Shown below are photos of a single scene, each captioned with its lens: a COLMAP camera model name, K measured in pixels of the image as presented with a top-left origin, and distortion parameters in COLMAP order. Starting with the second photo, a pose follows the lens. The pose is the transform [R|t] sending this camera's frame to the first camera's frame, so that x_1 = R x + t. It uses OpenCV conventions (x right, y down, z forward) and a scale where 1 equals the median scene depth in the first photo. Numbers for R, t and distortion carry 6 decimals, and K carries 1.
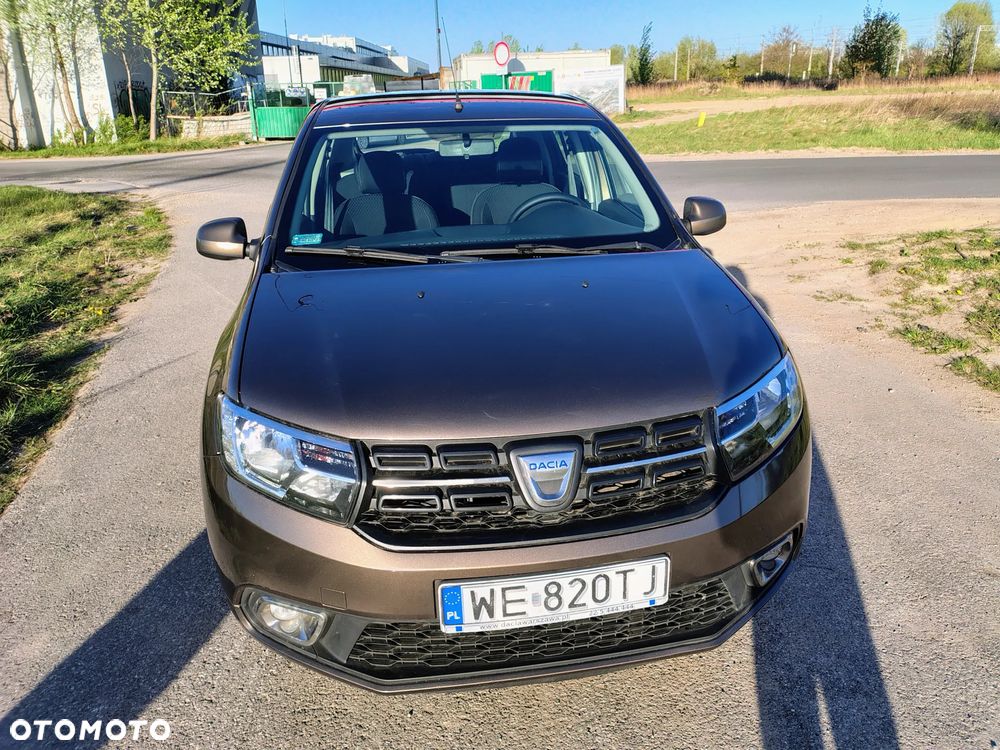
lens RADIAL K [[728.3, 0, 487.4], [0, 728.3, 357.9], [0, 0, 1]] dist [0.063145, -0.095625]
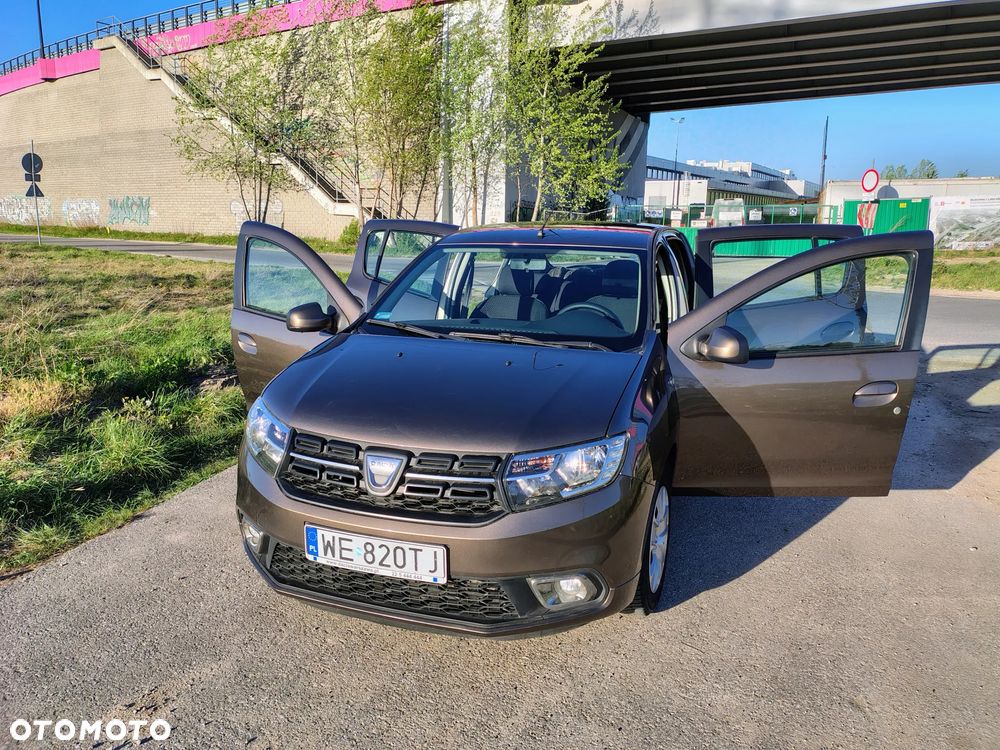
lens RADIAL K [[722.0, 0, 501.4], [0, 722.0, 357.0], [0, 0, 1]] dist [0.063597, -0.094738]
pose [[0.878407, 0.121299, -0.462264, 0.297139], [-0.188739, 0.976677, -0.102365, 0.011140], [0.439066, 0.177165, 0.880814, -0.078695]]
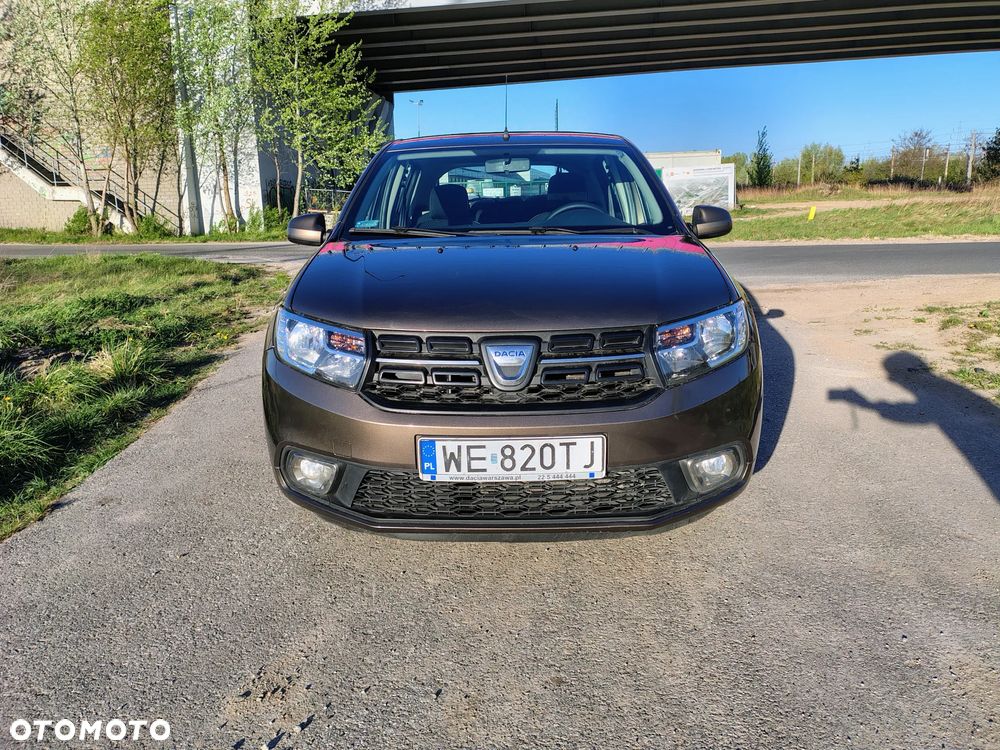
lens RADIAL K [[719.2, 0, 473.0], [0, 719.2, 373.0], [0, 0, 1]] dist [0.076693, -0.112622]
pose [[0.984080, 0.045060, -0.171918, 0.073190], [-0.064032, 0.992254, -0.106456, 0.097683], [0.165789, 0.115769, 0.979342, -0.074265]]
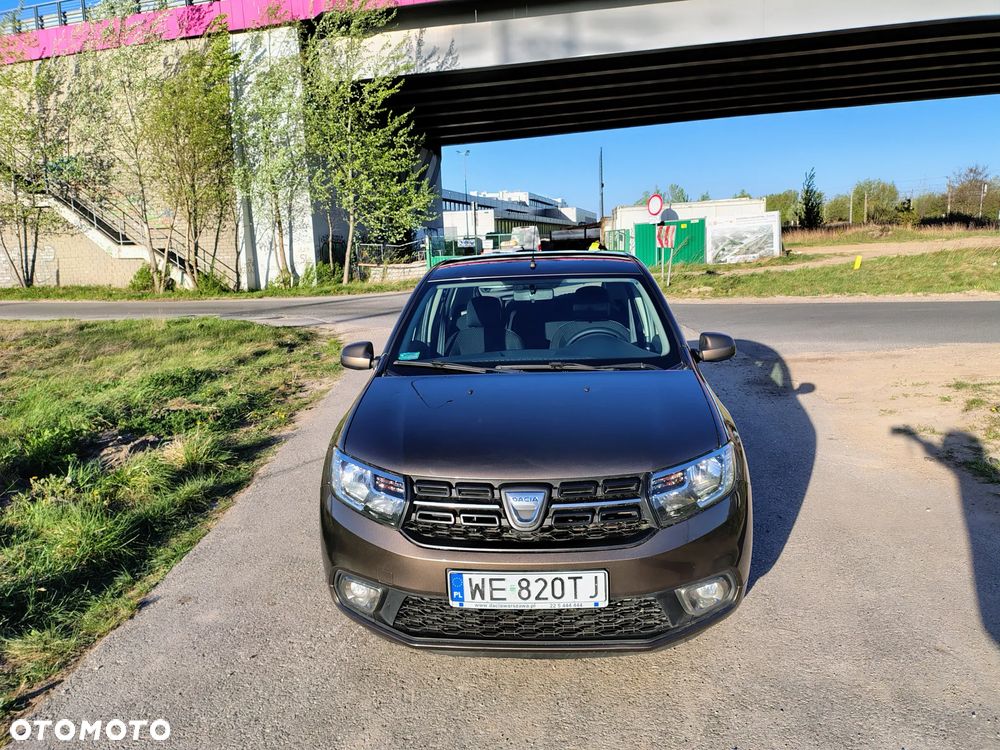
lens RADIAL K [[720.2, 0, 479.4], [0, 720.2, 384.4], [0, 0, 1]] dist [0.069269, -0.094263]
pose [[0.972632, 0.031358, -0.230224, 0.100997], [-0.065054, 0.987974, -0.140266, 0.039058], [0.223057, 0.151404, 0.962976, -0.154753]]
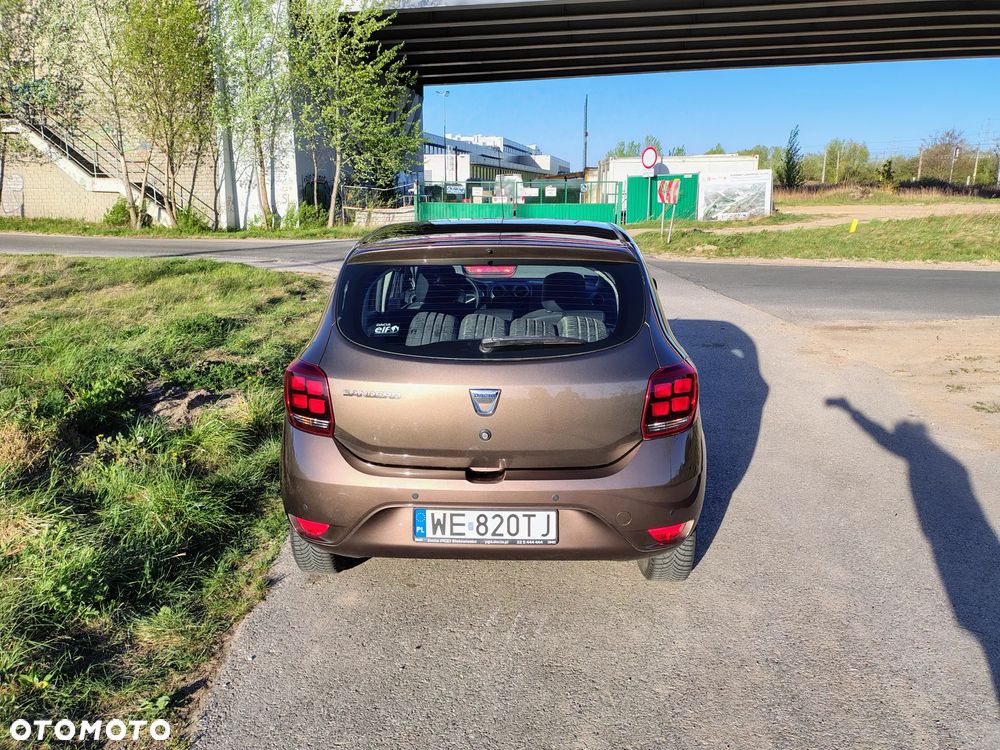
lens RADIAL K [[718.0, 0, 468.3], [0, 718.0, 380.3], [0, 0, 1]] dist [0.049359, -0.056912]
pose [[0.979002, 0.075480, -0.189360, -0.066944], [-0.091344, 0.992878, -0.076486, 0.023772], [0.182238, 0.092177, 0.978924, -0.145127]]
